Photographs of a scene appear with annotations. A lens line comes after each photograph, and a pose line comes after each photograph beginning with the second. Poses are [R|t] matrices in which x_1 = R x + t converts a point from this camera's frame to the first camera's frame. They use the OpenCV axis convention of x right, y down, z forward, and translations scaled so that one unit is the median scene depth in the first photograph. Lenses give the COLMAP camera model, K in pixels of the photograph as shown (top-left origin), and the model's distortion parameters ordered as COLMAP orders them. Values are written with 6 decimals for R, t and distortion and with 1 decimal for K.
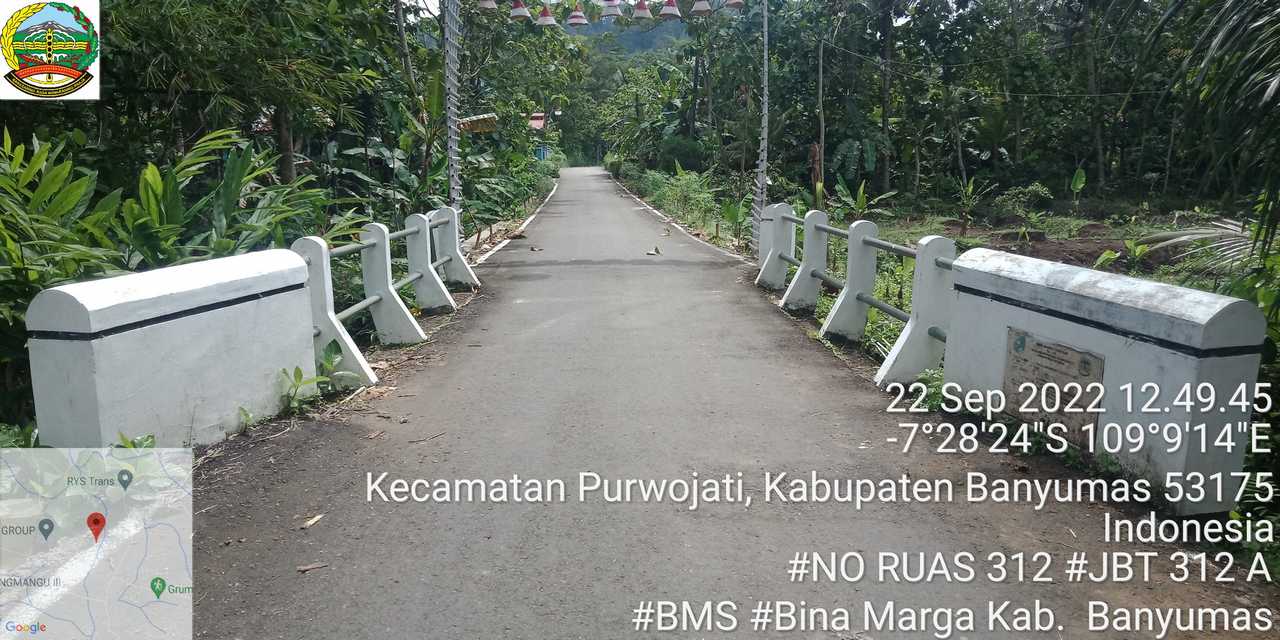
lens RADIAL K [[913.6, 0, 640.0], [0, 913.6, 320.0], [0, 0, 1]] dist [0.000110, -0.001628]
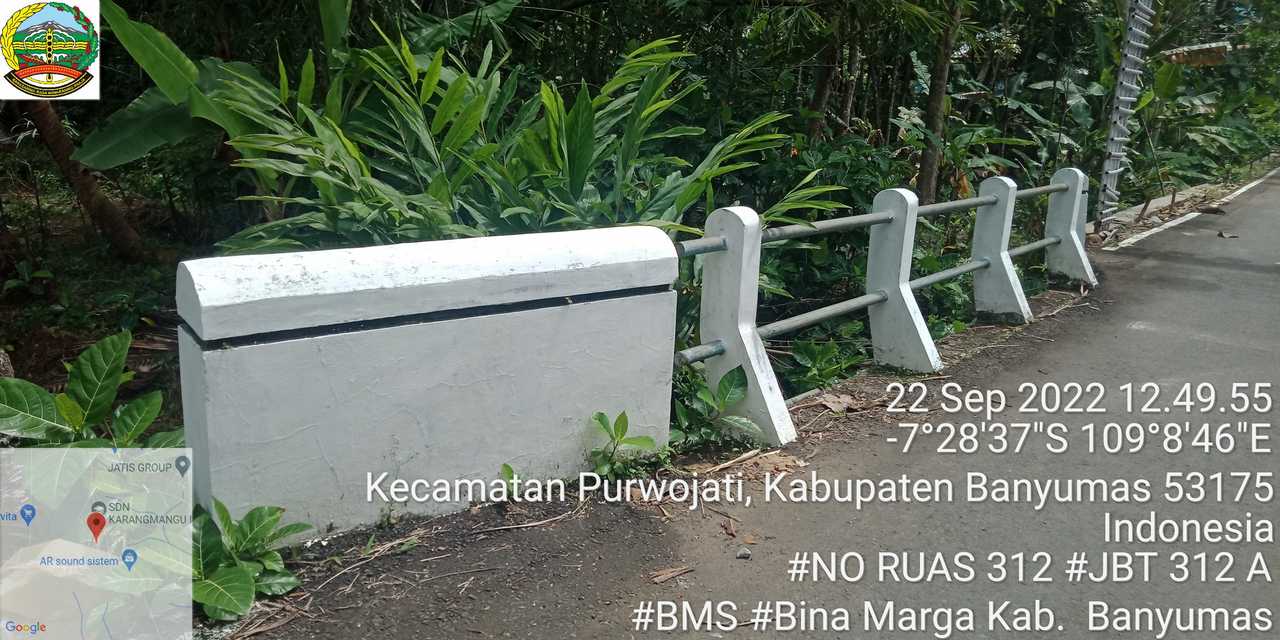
lens RADIAL K [[913.6, 0, 640.0], [0, 913.6, 320.0], [0, 0, 1]] dist [0.000110, -0.001628]
pose [[0.745260, 0.211623, -0.632300, 0.009795], [-0.164565, 0.977339, 0.133138, -0.037476], [0.646147, 0.004832, 0.763198, 0.192192]]
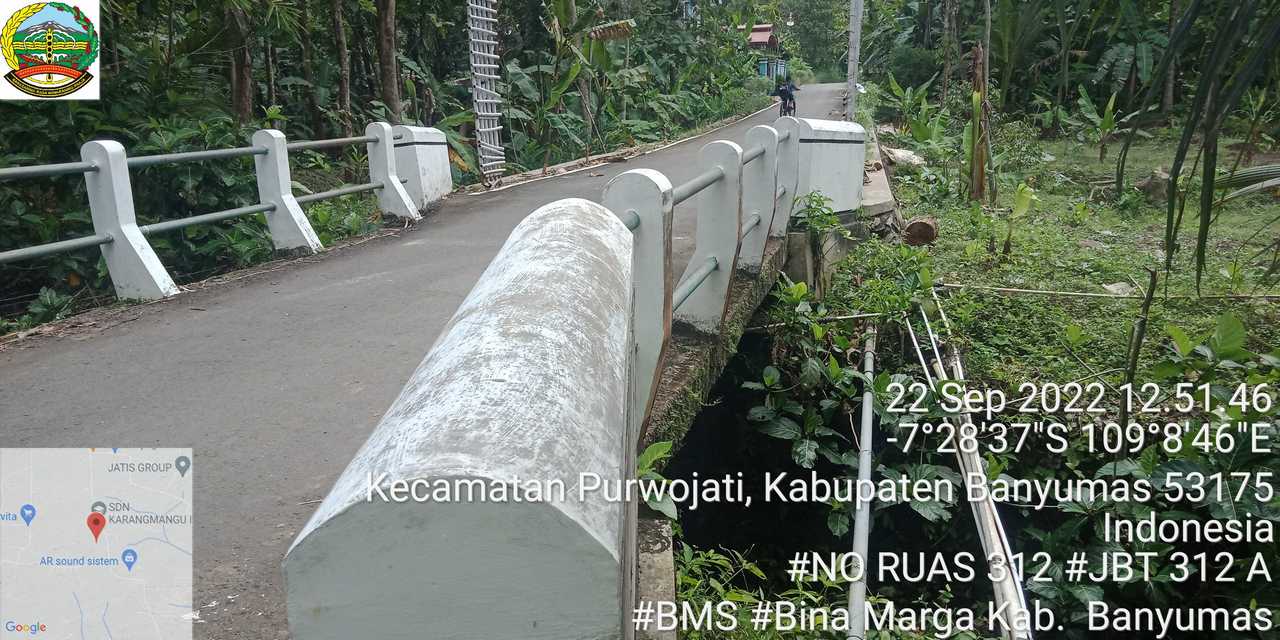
lens RADIAL K [[913.6, 0, 640.0], [0, 913.6, 320.0], [0, 0, 1]] dist [0.000110, -0.001628]
pose [[0.958070, 0.059051, -0.280384, 0.199721], [-0.035010, 0.995327, 0.089996, -0.022778], [0.284388, -0.076406, 0.955660, 0.206517]]
